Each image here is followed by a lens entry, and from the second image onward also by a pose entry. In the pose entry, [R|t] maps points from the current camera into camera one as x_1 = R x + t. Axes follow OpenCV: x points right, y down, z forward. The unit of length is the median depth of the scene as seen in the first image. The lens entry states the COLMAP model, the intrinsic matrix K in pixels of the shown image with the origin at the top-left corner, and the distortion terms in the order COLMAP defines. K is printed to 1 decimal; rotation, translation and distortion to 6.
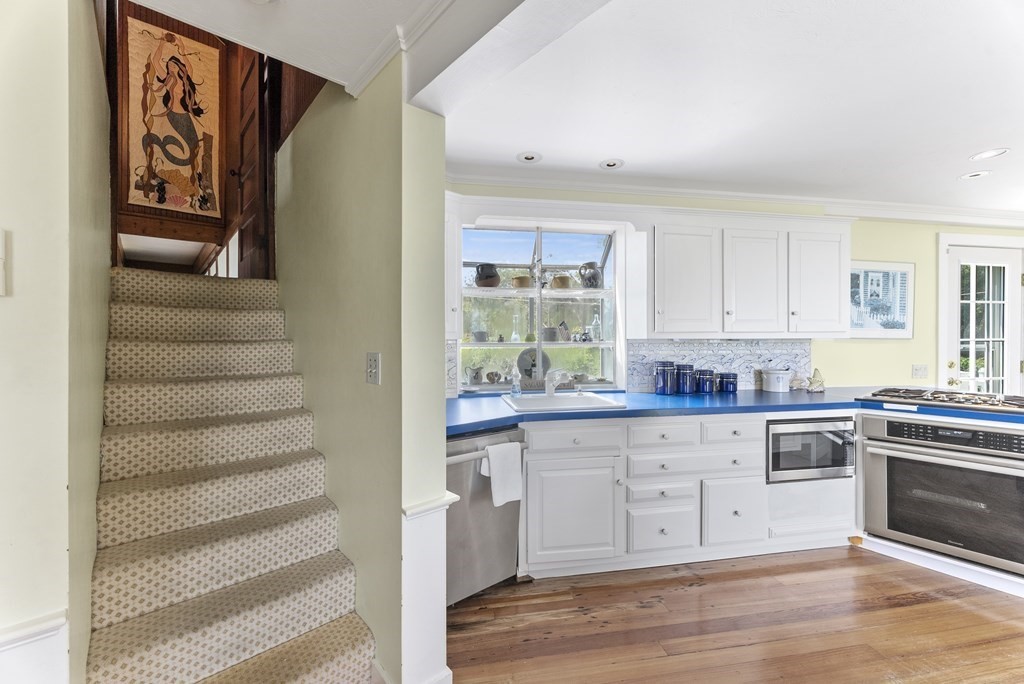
lens RADIAL K [[414.6, 0, 512.7], [0, 414.6, 340.6], [0, 0, 1]] dist [0.002878, 0.000068]
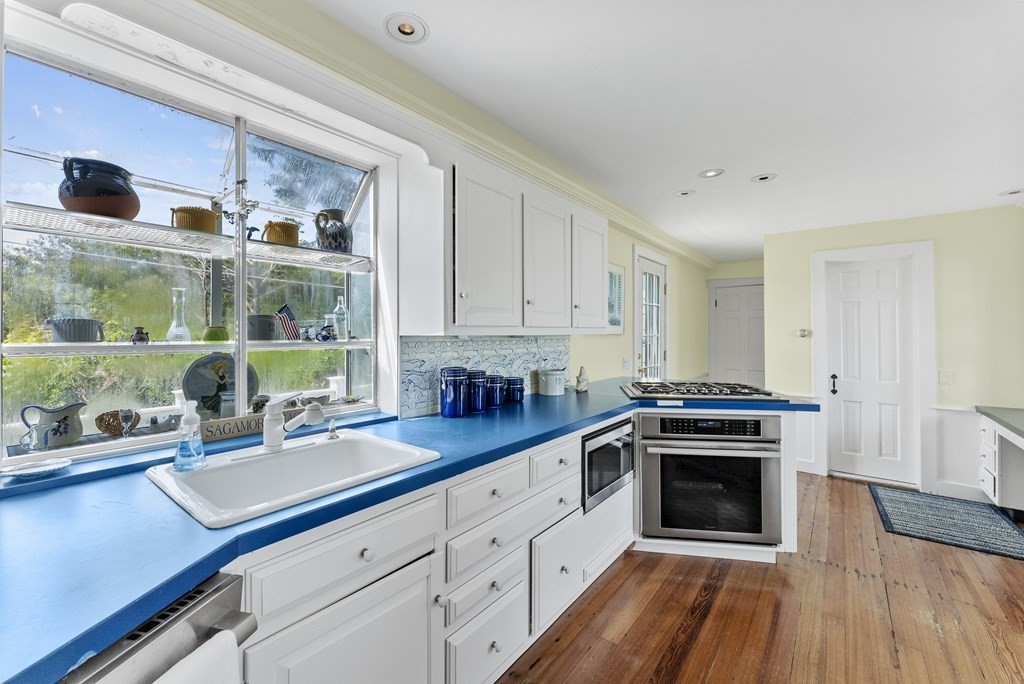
lens RADIAL K [[414.6, 0, 497.7], [0, 414.6, 331.0], [0, 0, 1]] dist [0.002878, 0.000068]
pose [[0.754197, 0.004618, 0.656632, -0.034181], [0.002417, 0.999949, -0.009808, -0.004545], [-0.656643, 0.008984, 0.754148, 0.416729]]
